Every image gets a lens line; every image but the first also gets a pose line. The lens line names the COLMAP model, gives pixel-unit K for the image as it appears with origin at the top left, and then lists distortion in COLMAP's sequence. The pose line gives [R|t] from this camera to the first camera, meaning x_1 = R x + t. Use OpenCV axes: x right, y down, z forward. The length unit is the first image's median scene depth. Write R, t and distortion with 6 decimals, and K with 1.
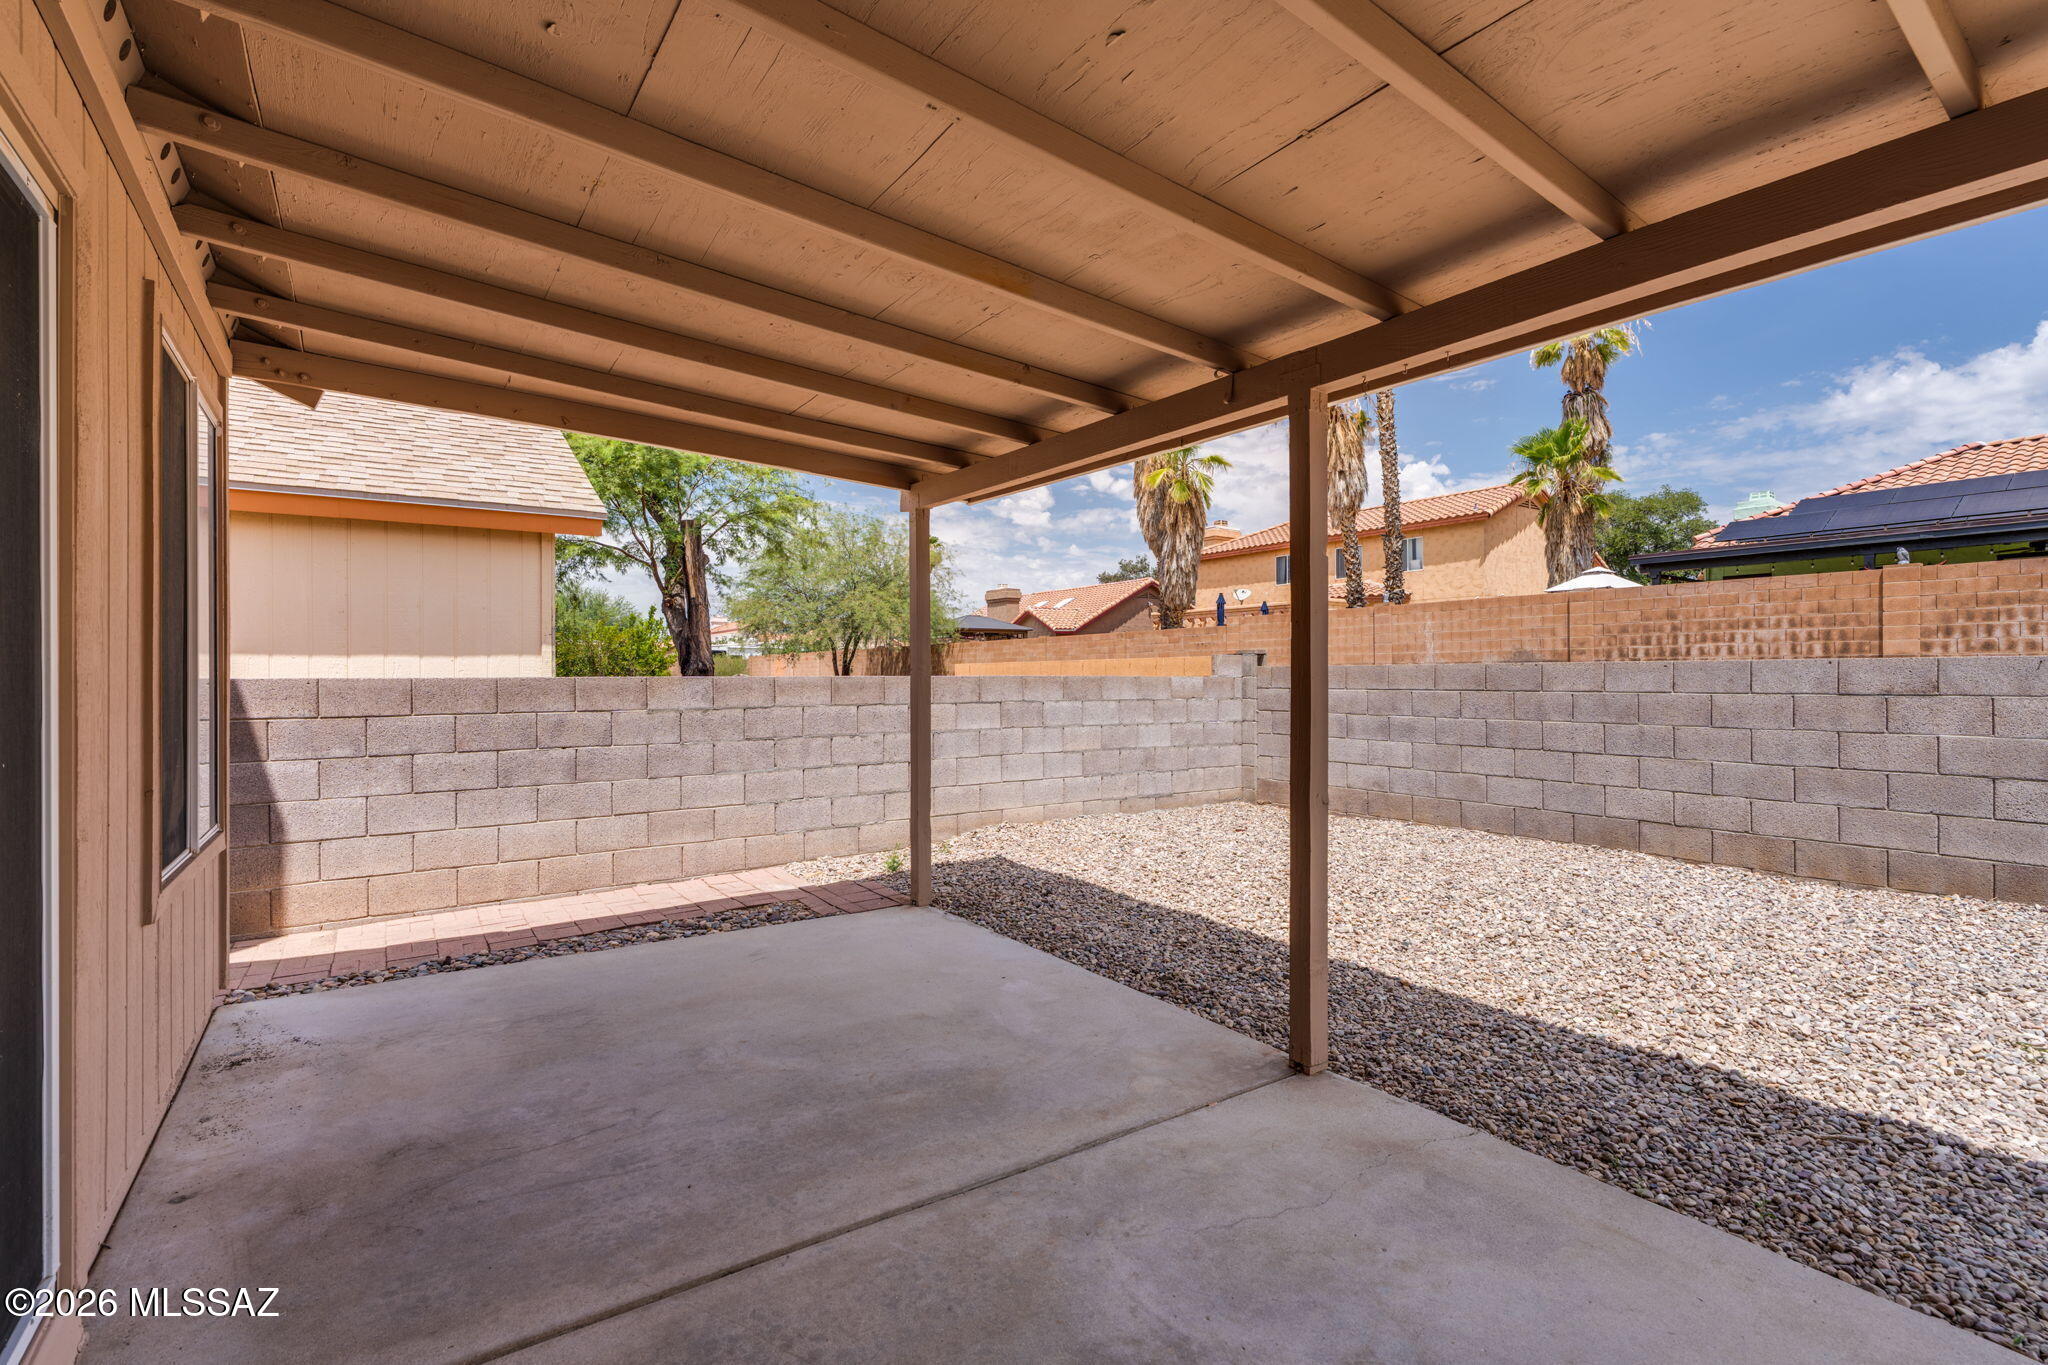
lens RADIAL K [[931.5, 0, 1029.3], [0, 931.5, 672.0], [0, 0, 1]] dist [-0.004422, 0.001766]
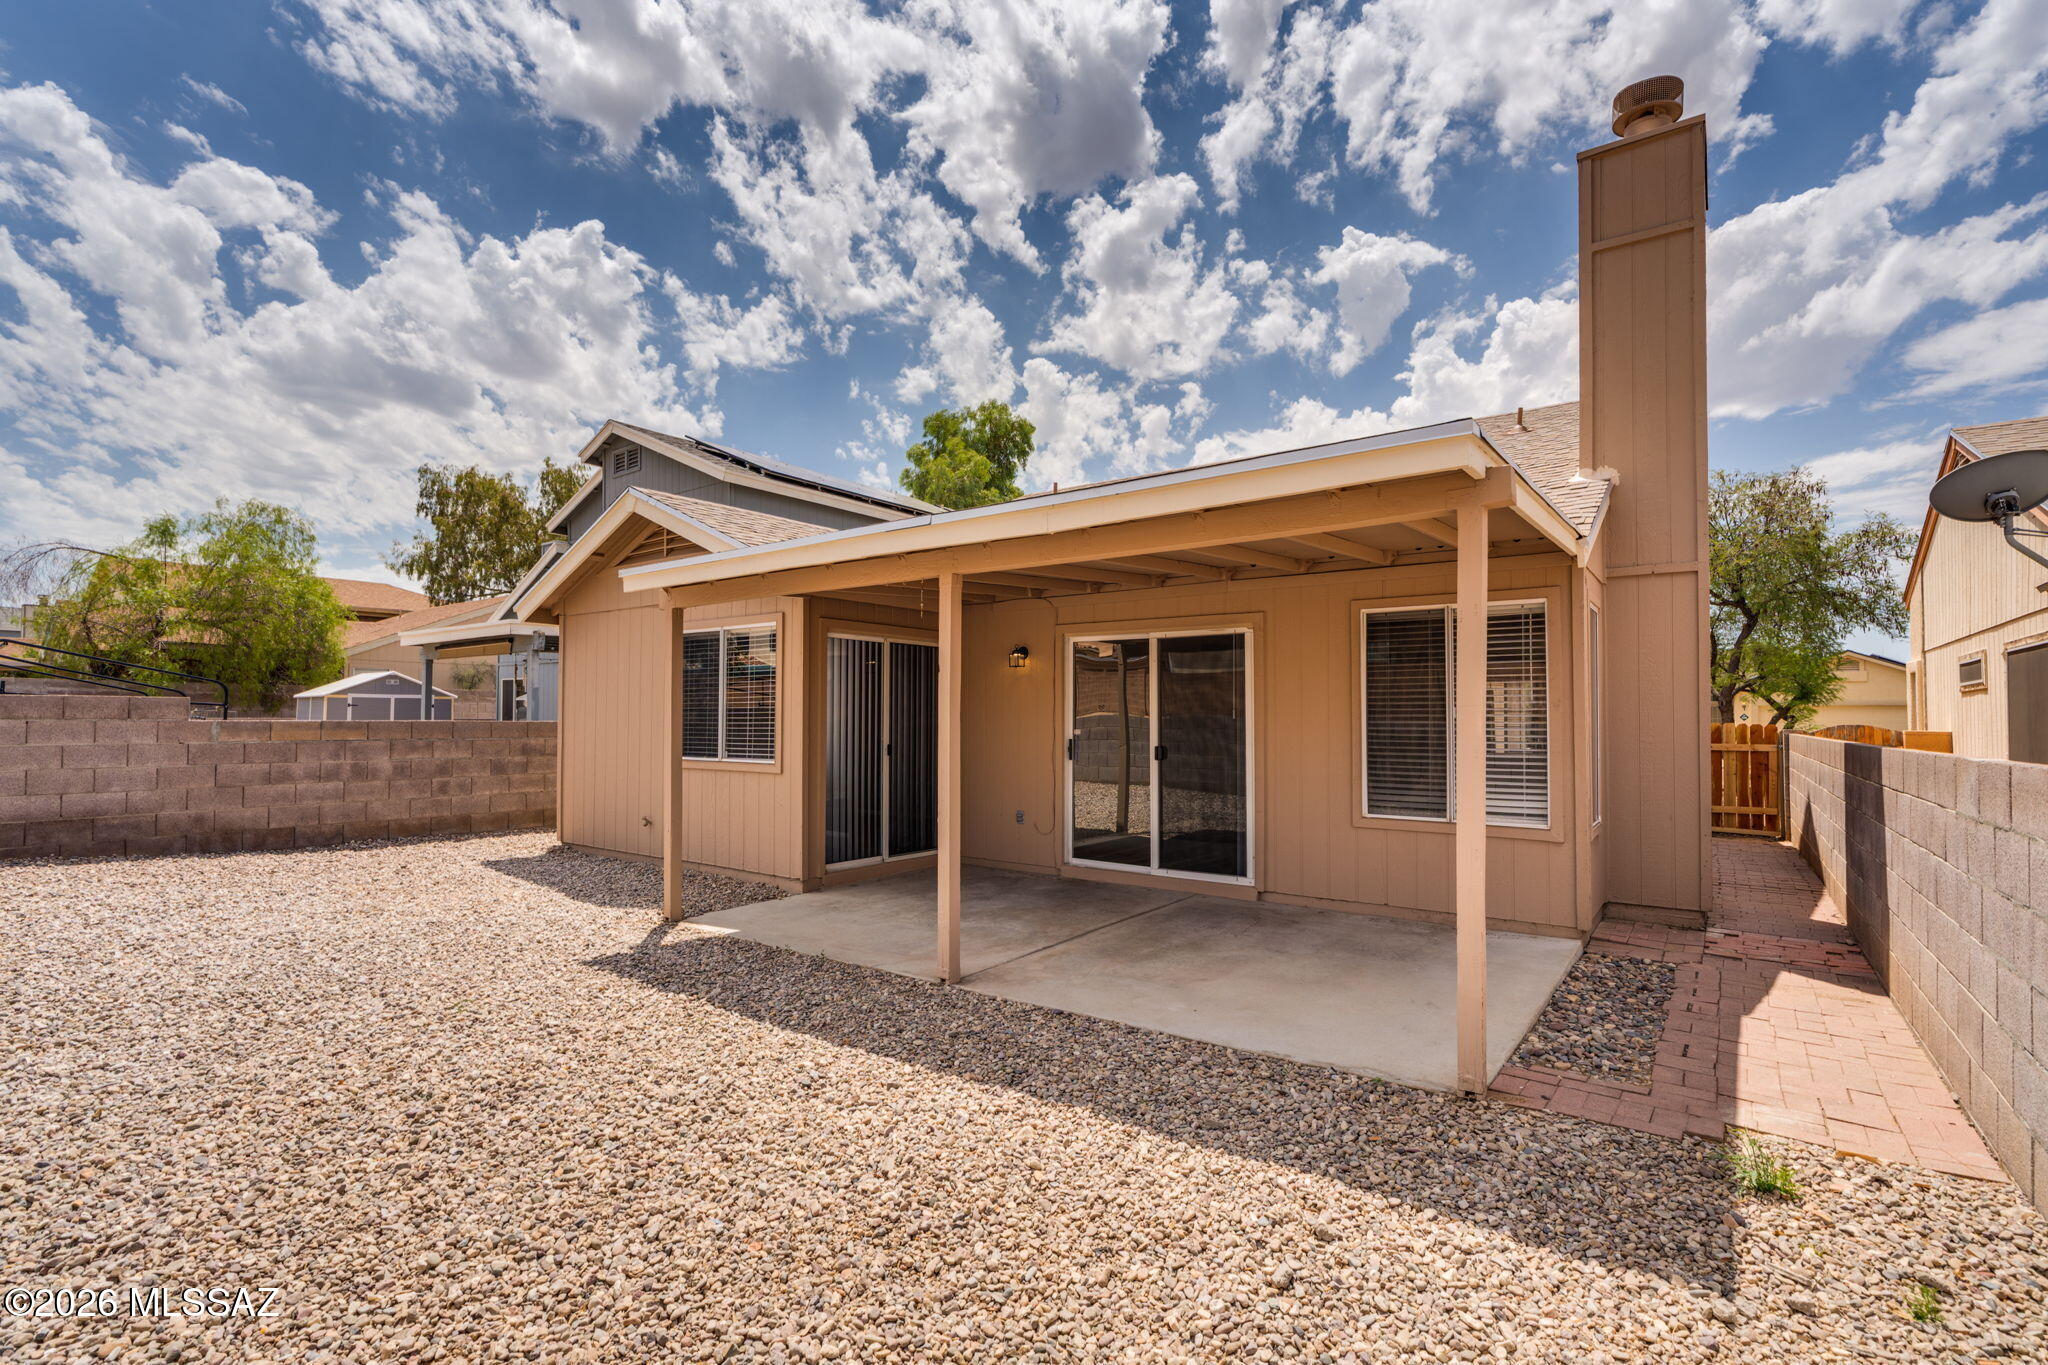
lens RADIAL K [[945.4, 0, 1027.4], [0, 945.4, 686.7], [0, 0, 1]] dist [-0.009299, 0.003158]
pose [[-0.952945, -0.011790, -0.302915, 0.351722], [0.000349, 0.999200, -0.039987, -0.016480], [0.303144, -0.038211, -0.952178, 1.373846]]
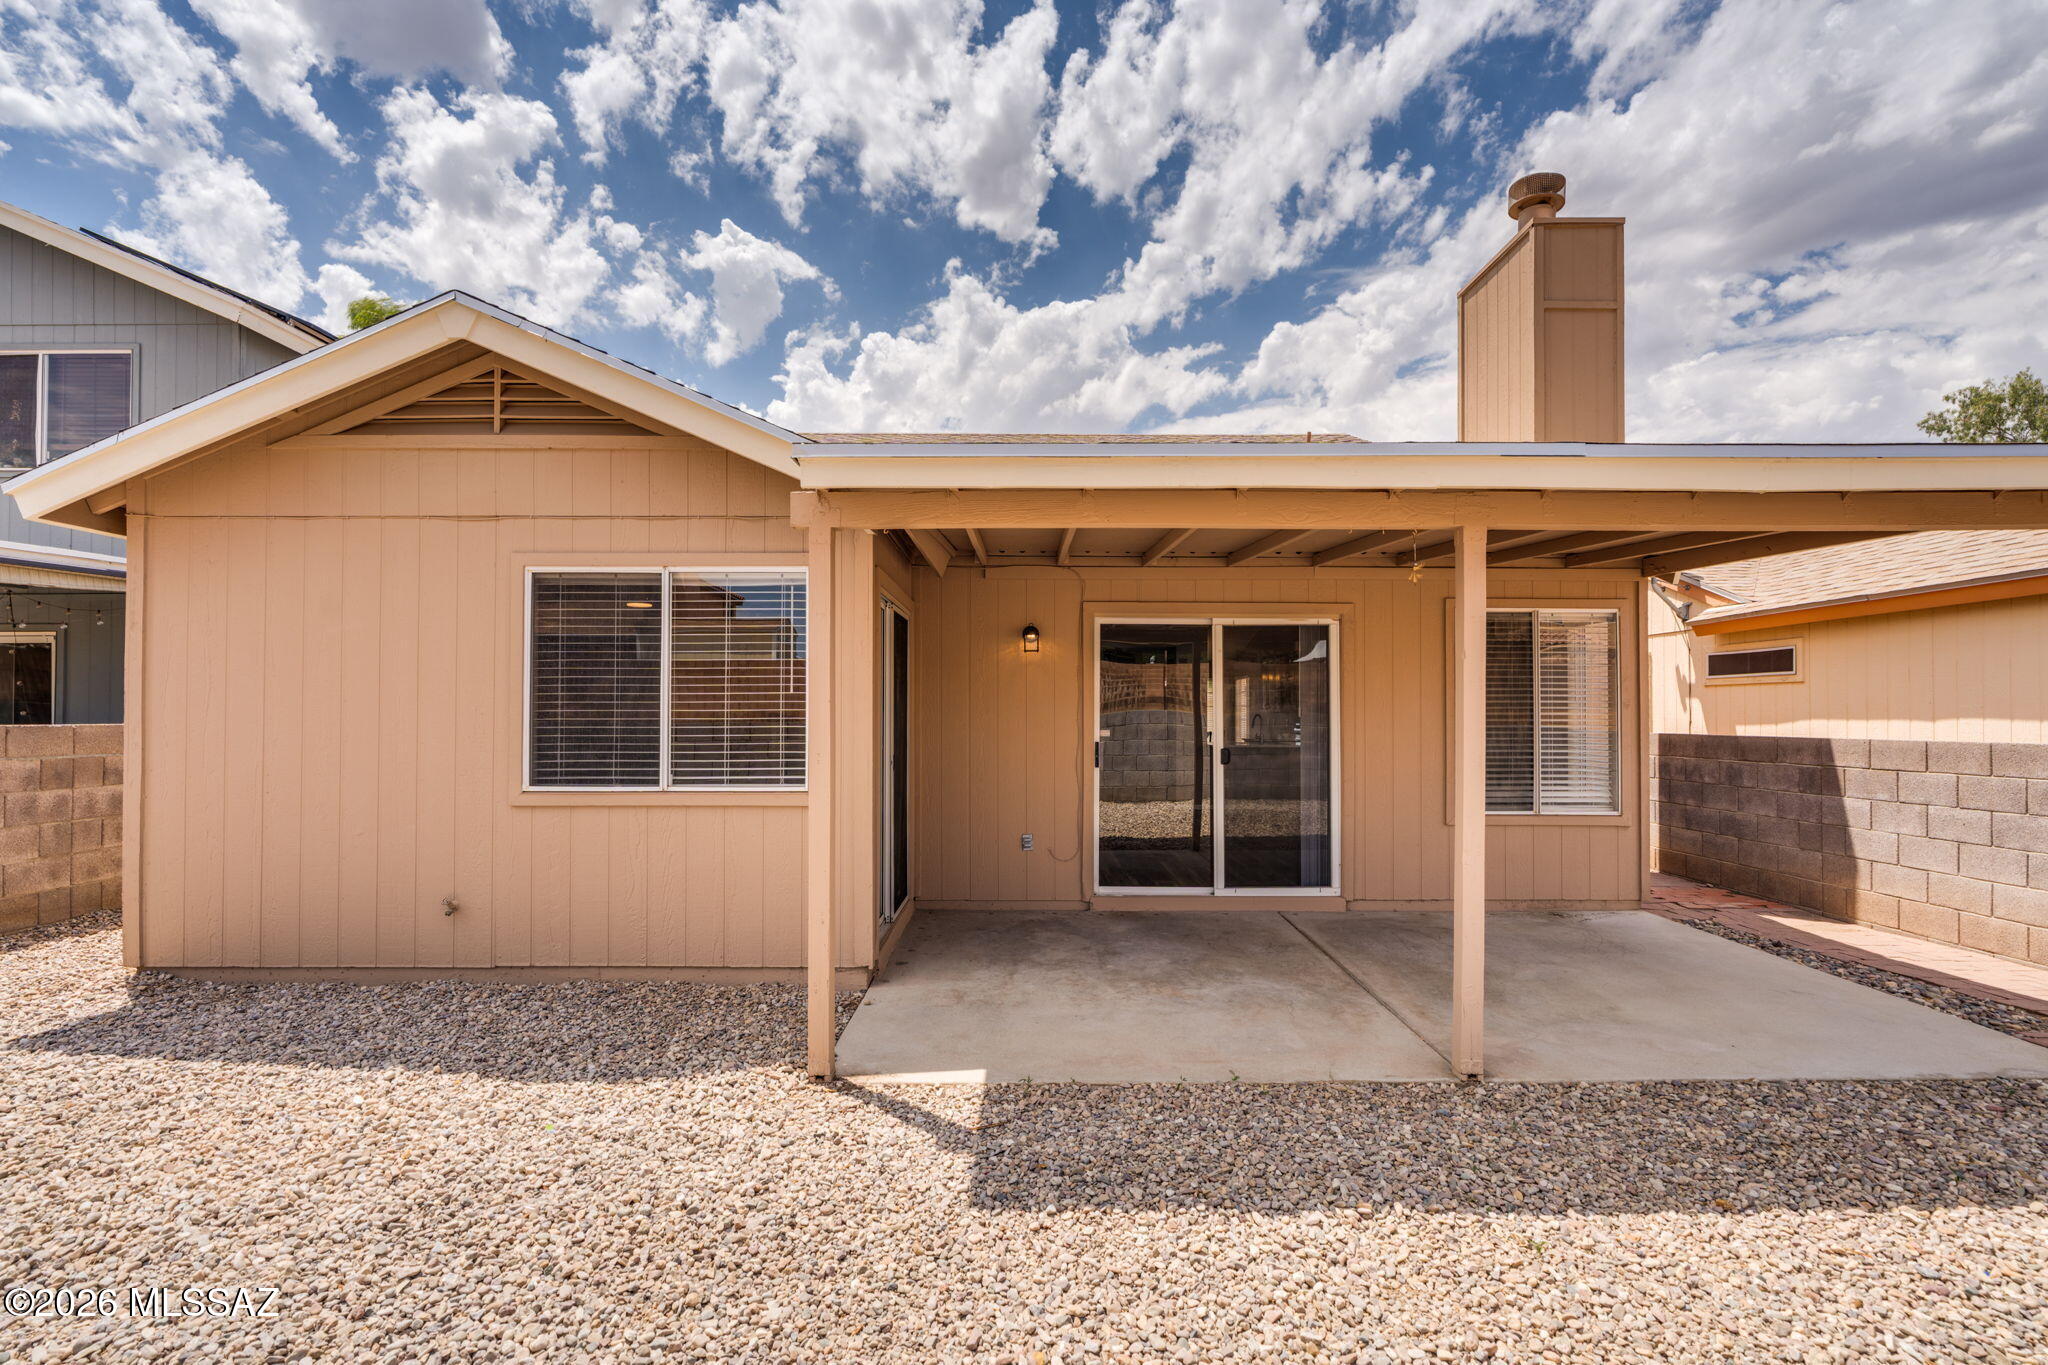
lens RADIAL K [[945.4, 0, 1023.5], [0, 945.4, 693.6], [0, 0, 1]] dist [-0.009299, 0.003158]
pose [[-0.583634, -0.014708, -0.811884, 0.856836], [0.005101, 0.999750, -0.021778, -0.029375], [0.812001, -0.016851, -0.583413, 0.649152]]
